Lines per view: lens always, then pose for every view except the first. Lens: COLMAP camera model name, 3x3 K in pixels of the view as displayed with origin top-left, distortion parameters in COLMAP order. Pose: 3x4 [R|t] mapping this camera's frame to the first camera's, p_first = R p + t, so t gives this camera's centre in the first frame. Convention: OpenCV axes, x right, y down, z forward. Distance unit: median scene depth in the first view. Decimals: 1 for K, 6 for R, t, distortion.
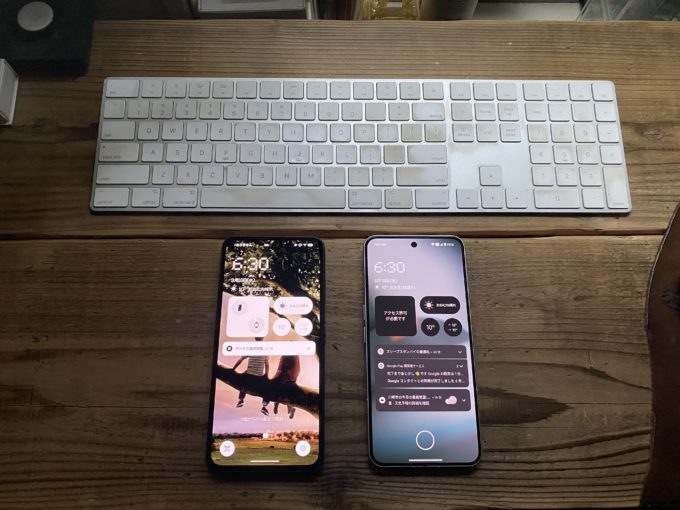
lens RADIAL K [[522.5, 0, 331.2], [0, 522.5, 252.8], [0, 0, 1]] dist [-0.005728, 0.003917]
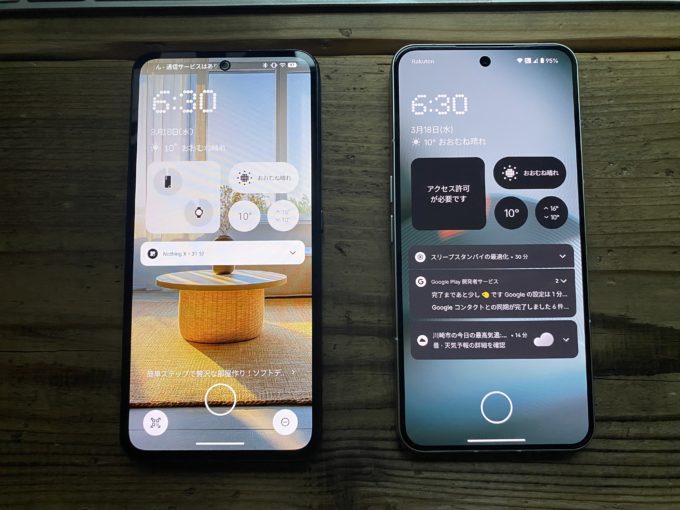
lens RADIAL K [[646.8, 0, 321.3], [0, 646.8, 238.4], [0, 0, 1]] dist [0.000332, -0.019329]
pose [[0.999636, -0.008544, -0.025587, 0.005717], [0.013530, 0.979385, 0.201547, 0.027923], [0.023337, -0.201820, 0.979145, 0.321115]]
